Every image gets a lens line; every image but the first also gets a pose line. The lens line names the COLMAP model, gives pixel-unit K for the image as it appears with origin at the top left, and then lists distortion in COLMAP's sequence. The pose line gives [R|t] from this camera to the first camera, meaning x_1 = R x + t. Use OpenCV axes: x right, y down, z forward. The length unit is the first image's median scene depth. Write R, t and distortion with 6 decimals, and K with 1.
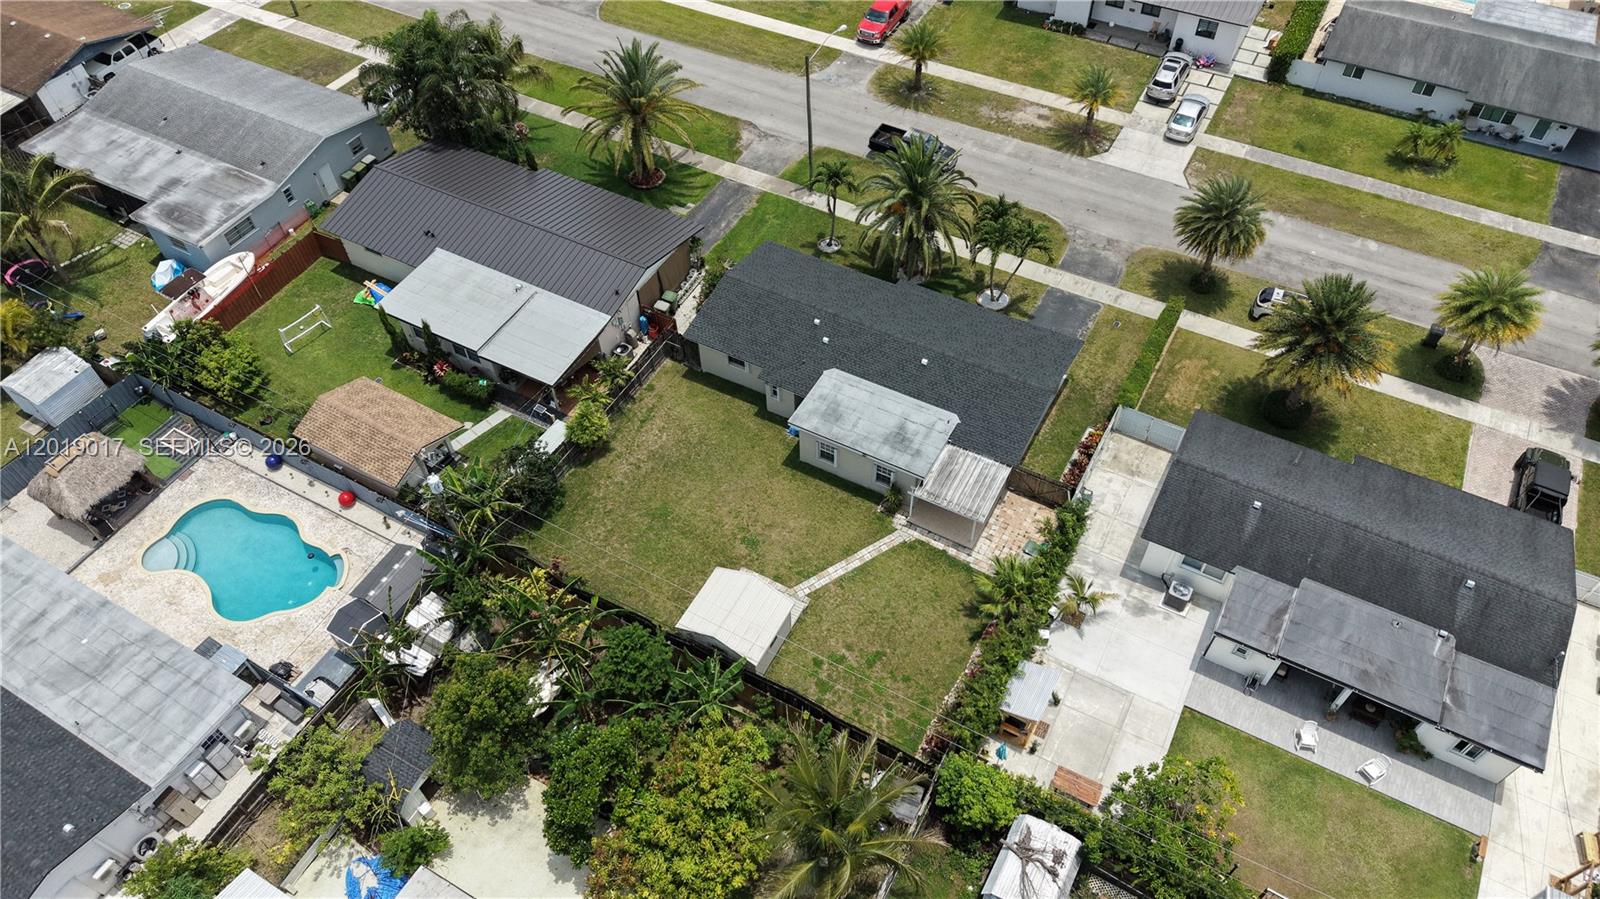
lens RADIAL K [[1072.5, 0, 799.3], [0, 1072.5, 451.5], [0, 0, 1]] dist [0.028903, -0.033248]
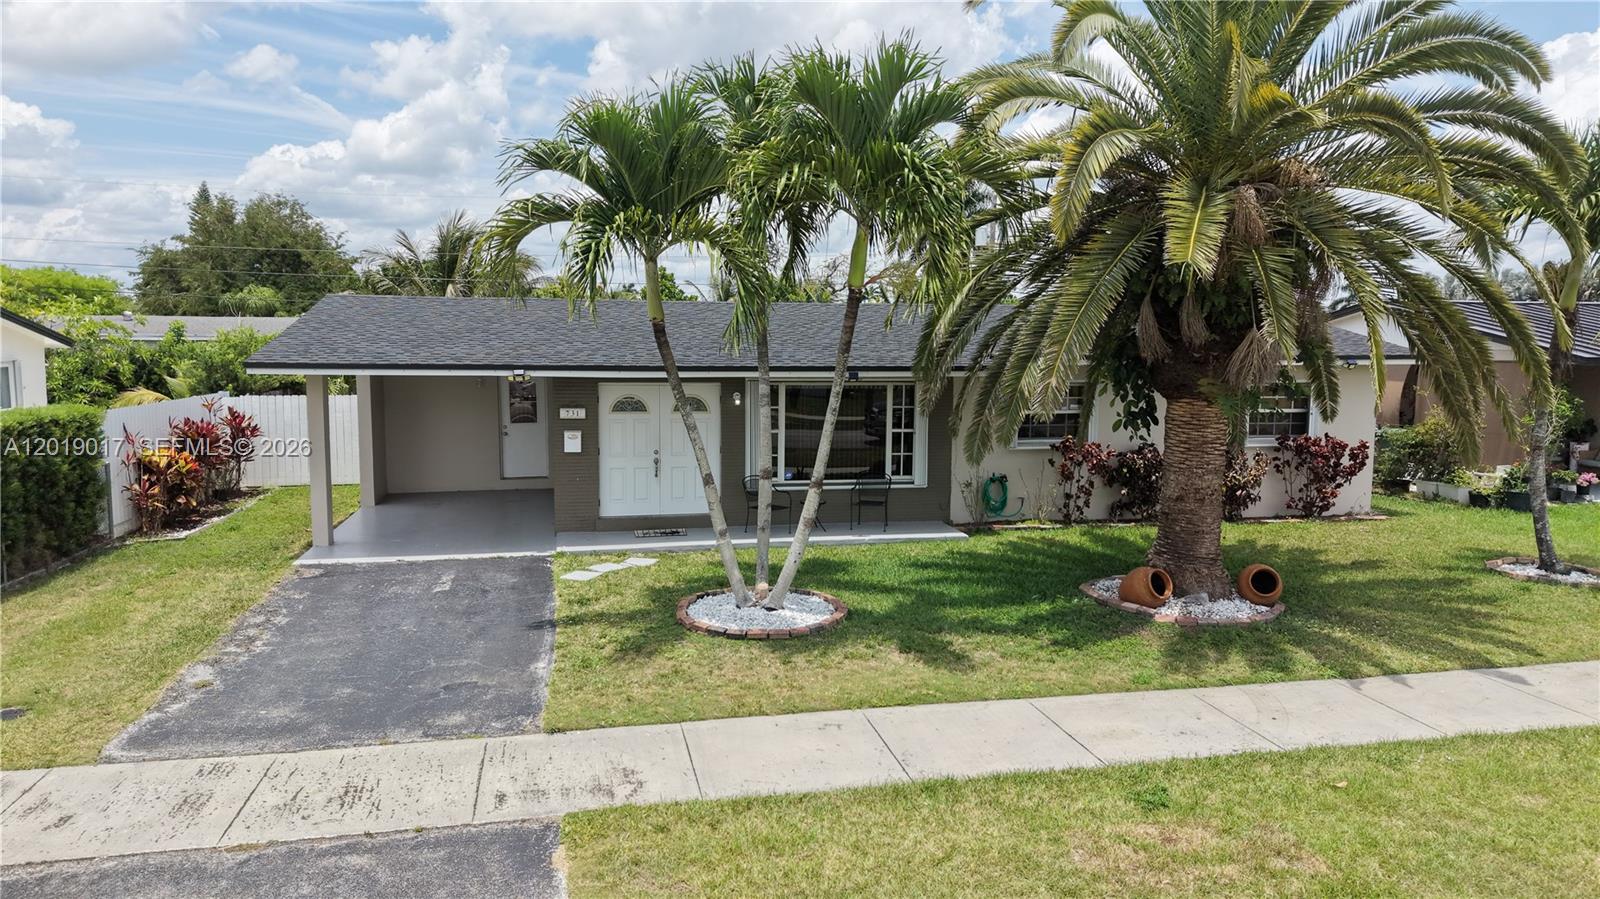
lens RADIAL K [[1072.5, 0, 801.6], [0, 1072.5, 430.8], [0, 0, 1]] dist [0.028903, -0.033248]
pose [[-0.754583, 0.071663, -0.652280, 0.329405], [-0.499861, 0.581227, 0.642116, -0.316950], [0.425138, 0.810580, -0.402763, 1.157005]]
